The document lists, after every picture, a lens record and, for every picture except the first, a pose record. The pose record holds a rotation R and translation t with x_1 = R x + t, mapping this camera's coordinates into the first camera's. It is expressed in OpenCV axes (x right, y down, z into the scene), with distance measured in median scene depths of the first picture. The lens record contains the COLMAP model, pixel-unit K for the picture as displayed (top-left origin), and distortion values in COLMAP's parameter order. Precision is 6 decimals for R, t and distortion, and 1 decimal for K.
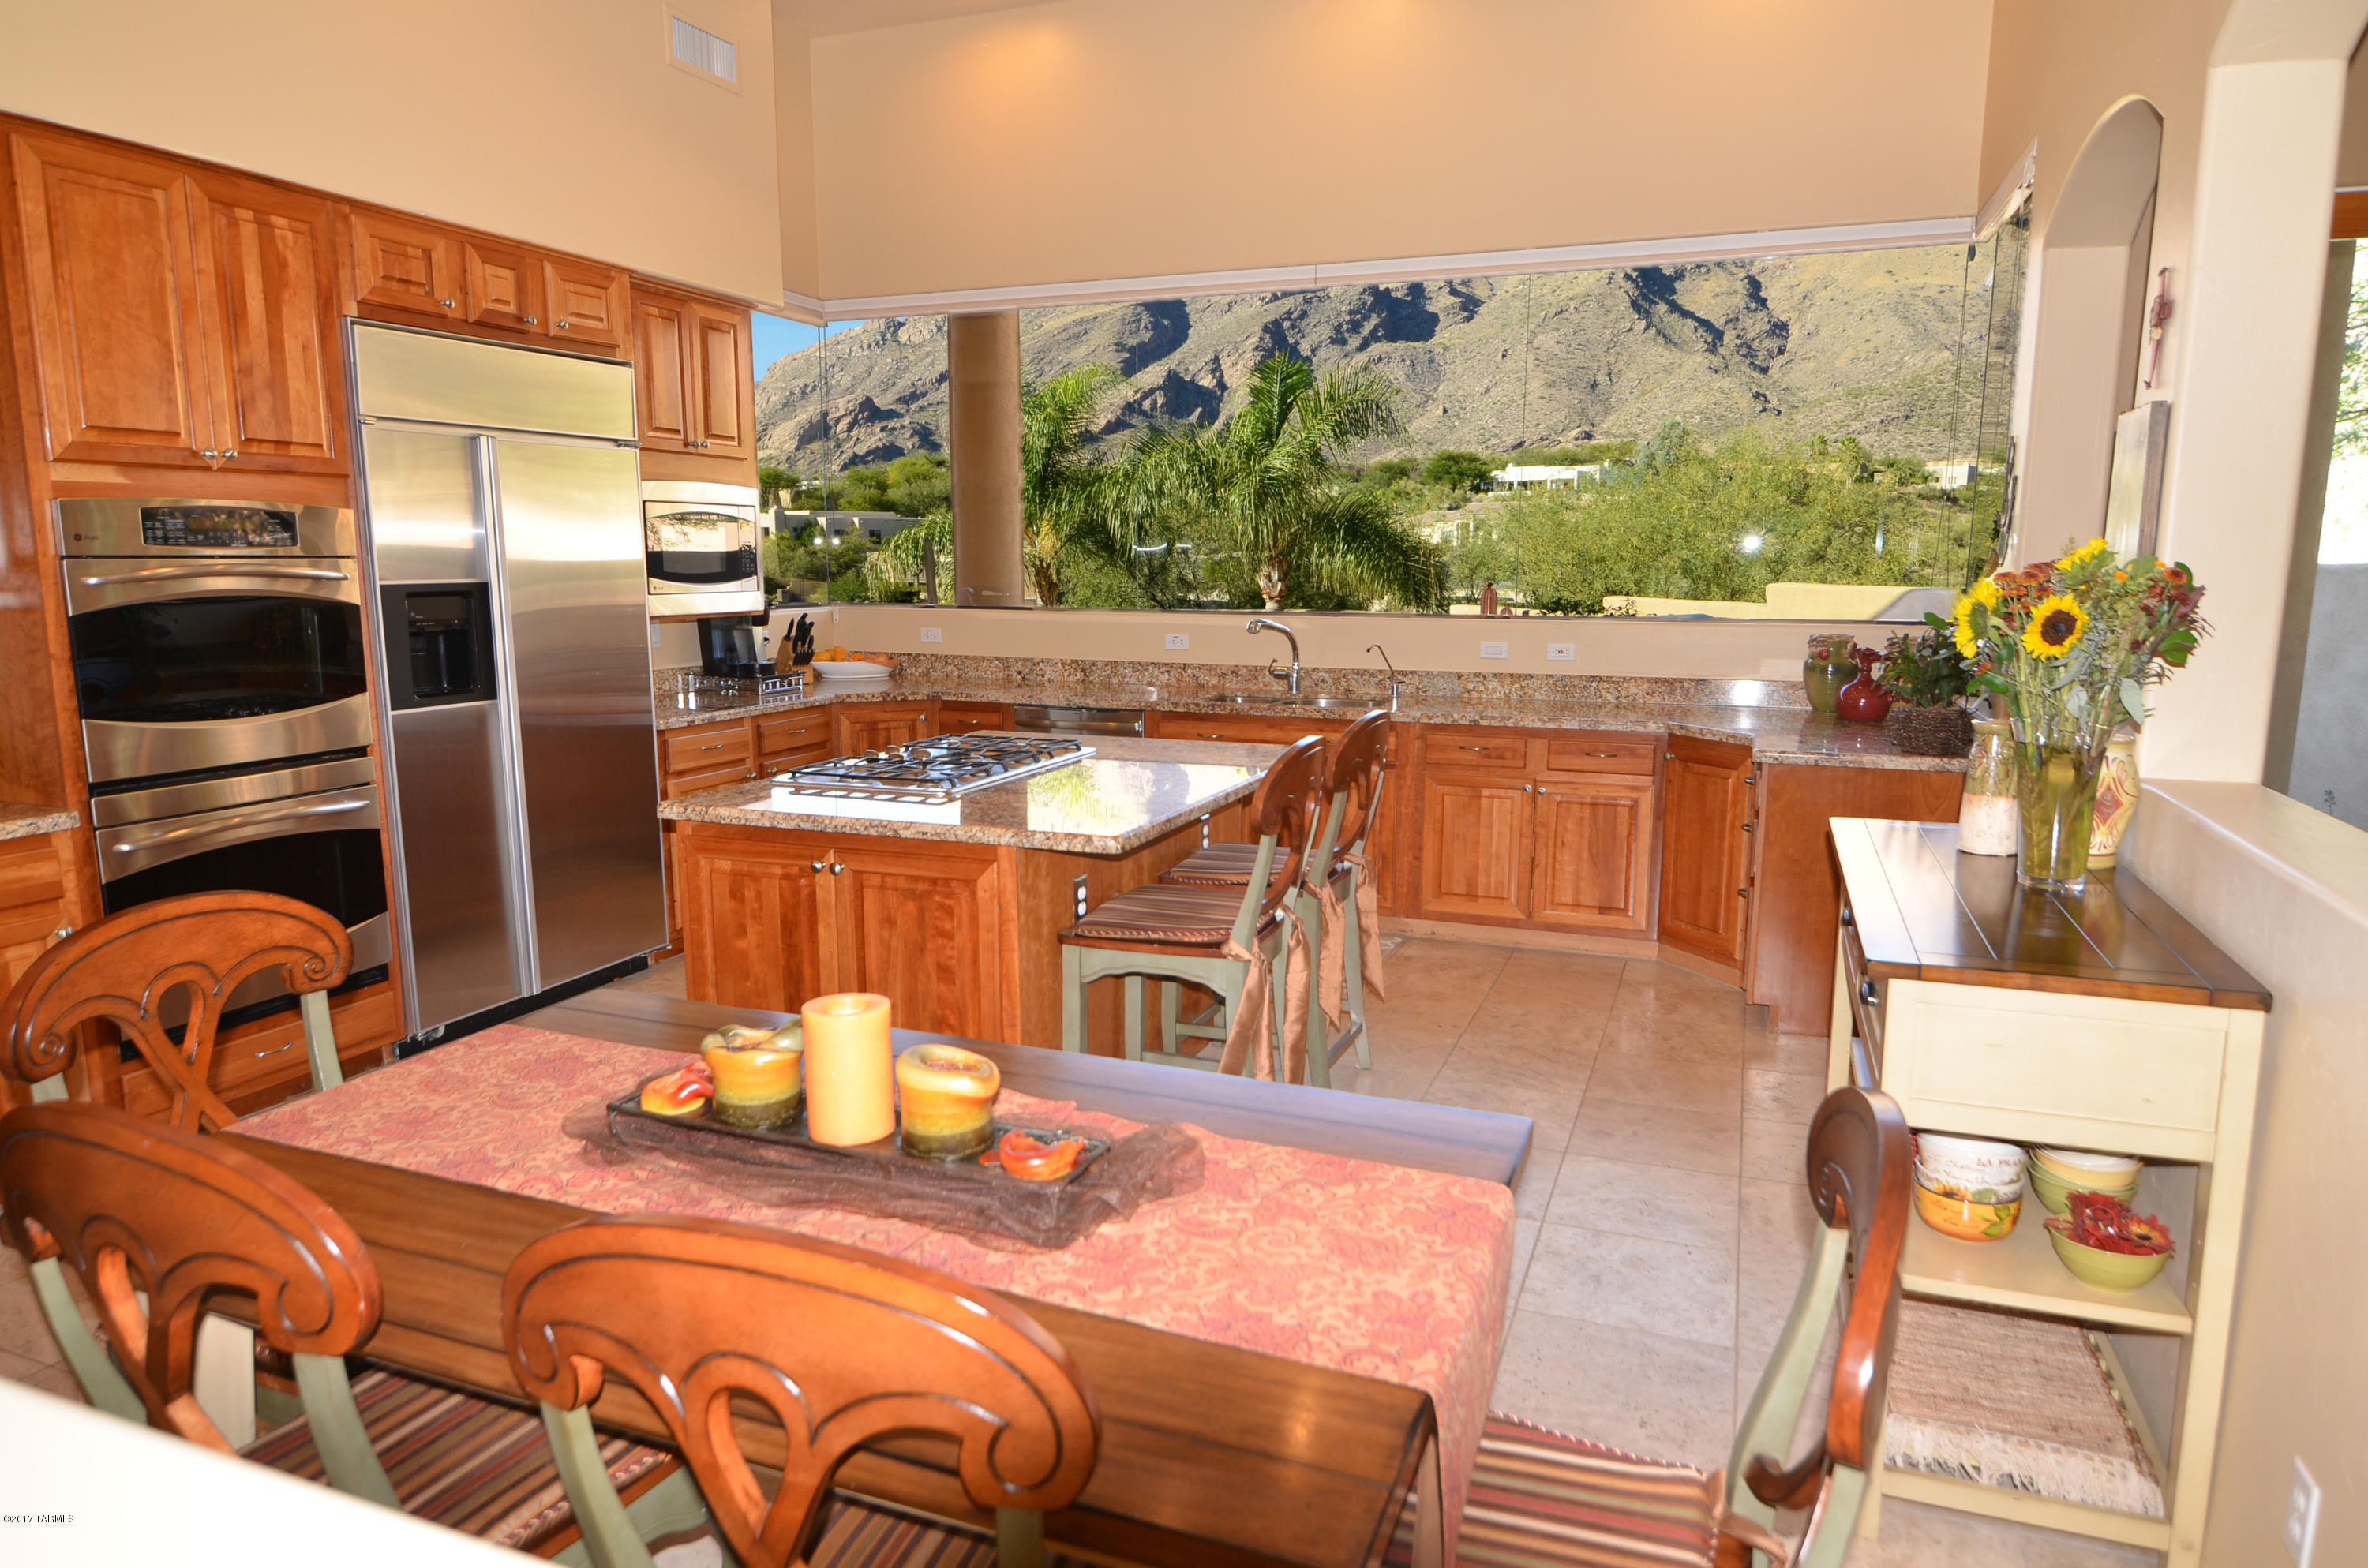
lens RADIAL K [[1446.7, 0, 1184.0], [0, 1446.7, 784.0], [0, 0, 1]] dist [0.000274, -0.000306]
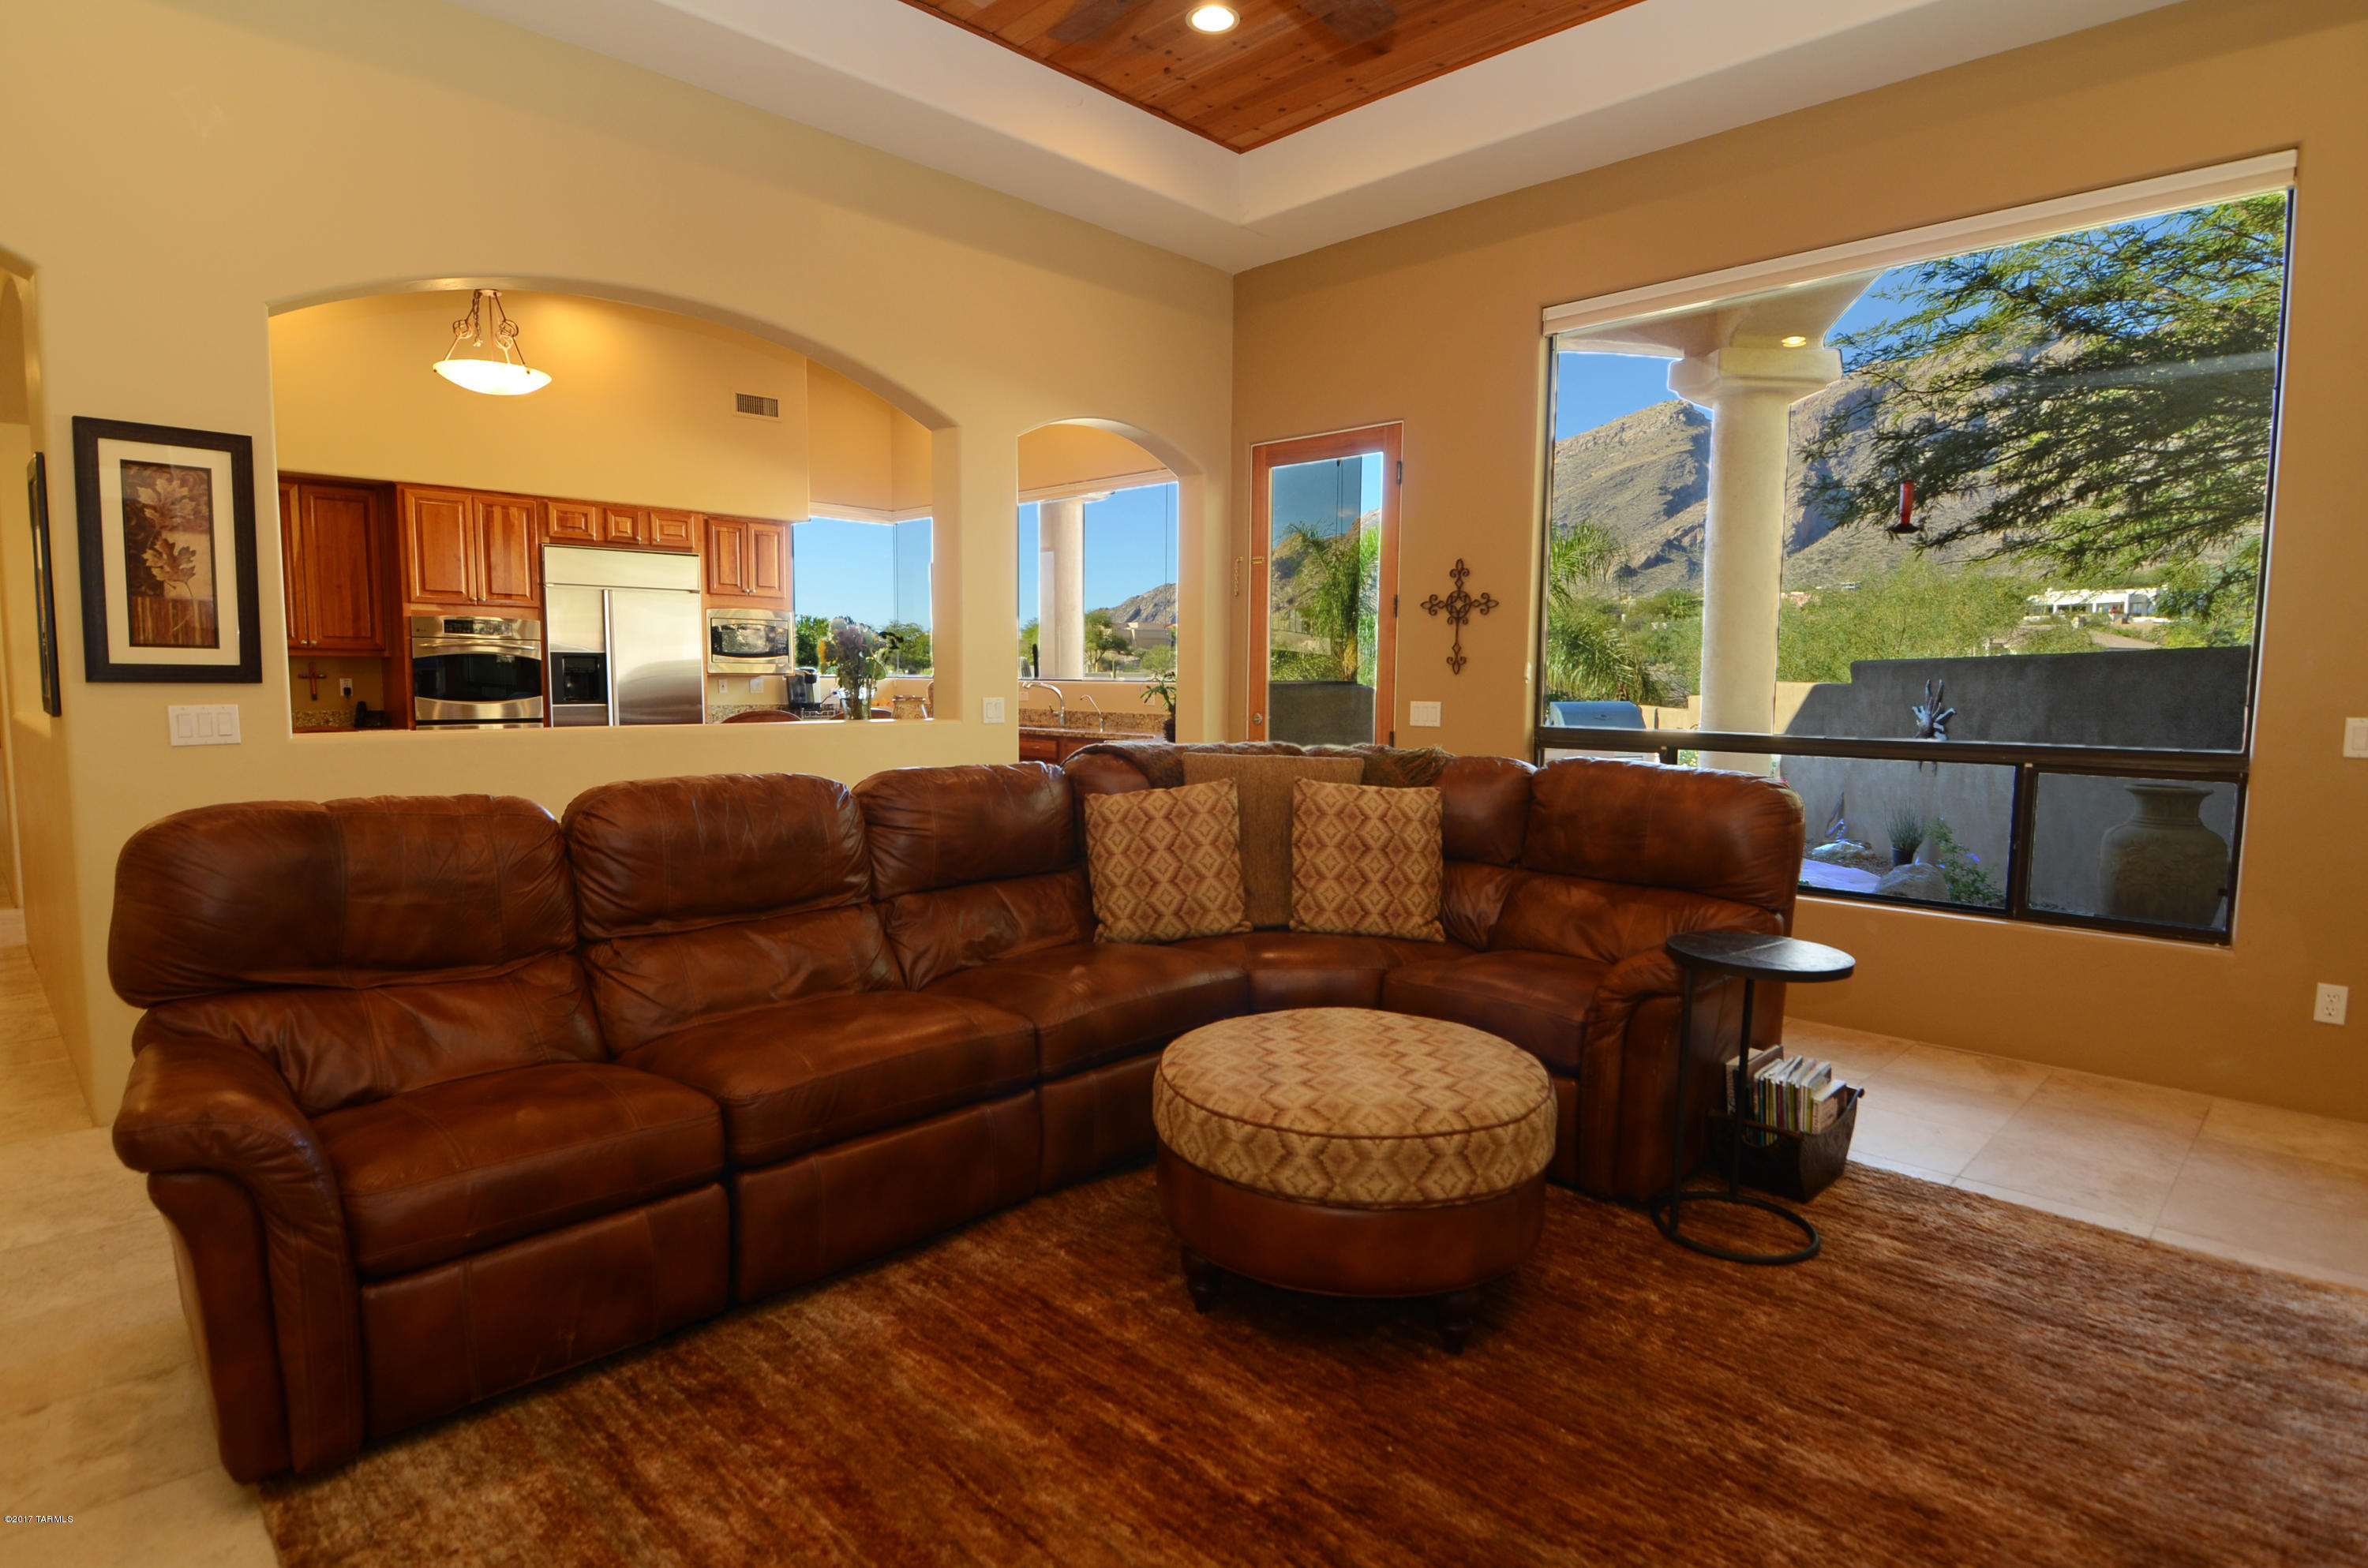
lens RADIAL K [[1252.0, 0, 1184.0], [0, 1252.0, 784.0], [0, 0, 1]] dist [0.002166, 0.000087]
pose [[0.918519, 0.042021, -0.393138, 1.171868], [-0.069756, 0.995962, -0.056521, 0.120024], [0.389176, 0.079340, 0.917740, -0.462081]]
